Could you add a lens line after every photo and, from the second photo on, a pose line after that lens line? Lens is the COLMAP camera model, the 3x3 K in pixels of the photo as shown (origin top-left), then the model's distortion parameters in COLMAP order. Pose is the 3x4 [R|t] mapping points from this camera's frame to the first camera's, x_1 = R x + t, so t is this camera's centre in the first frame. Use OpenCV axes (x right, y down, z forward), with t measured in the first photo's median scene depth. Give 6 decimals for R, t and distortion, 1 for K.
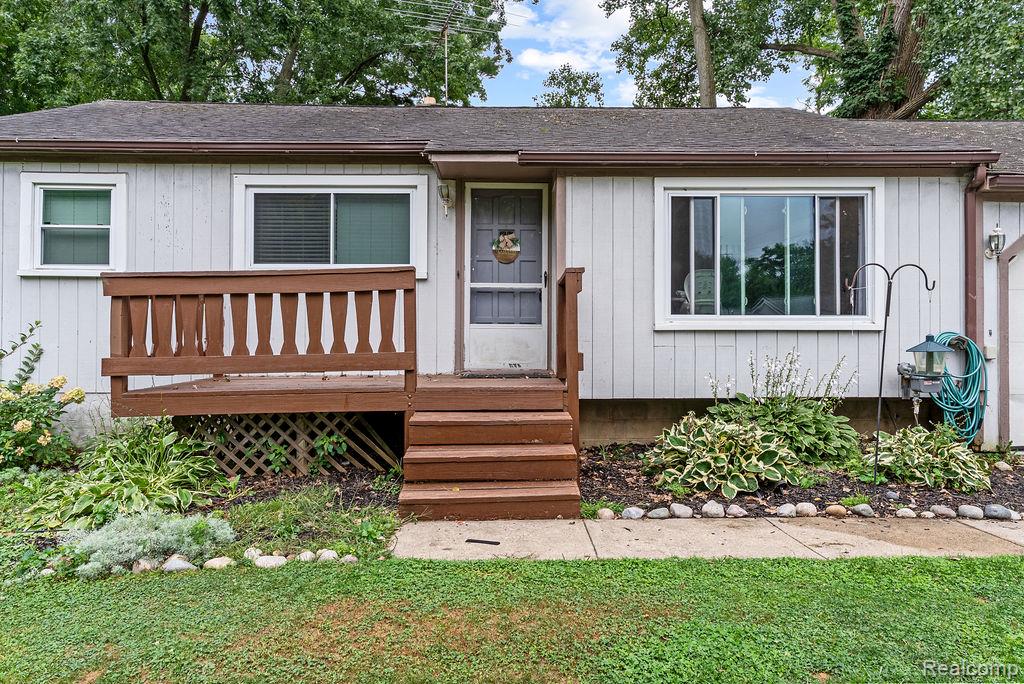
lens RADIAL K [[671.2, 0, 512.5], [0, 671.2, 344.7], [0, 0, 1]] dist [-0.005635, -0.002231]
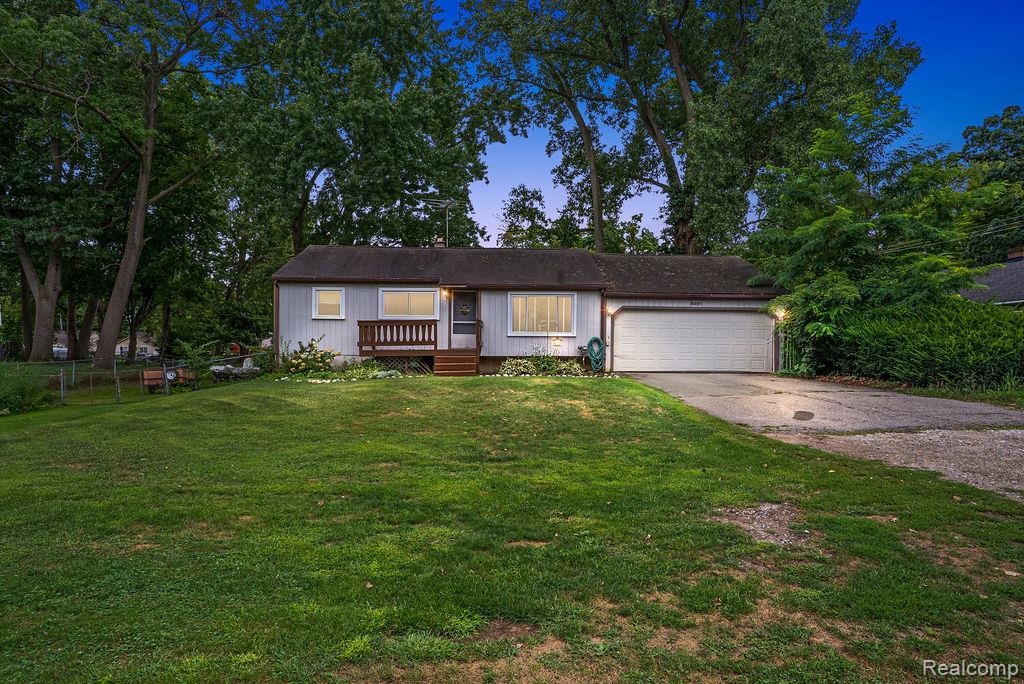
lens RADIAL K [[561.5, 0, 512.5], [0, 561.5, 342.8], [0, 0, 1]] dist [-0.001342, -0.000021]
pose [[0.999933, 0.007165, 0.009106, 0.201564], [-0.006916, 0.999610, -0.027070, 0.083229], [-0.009296, 0.027005, 0.999592, -1.733583]]
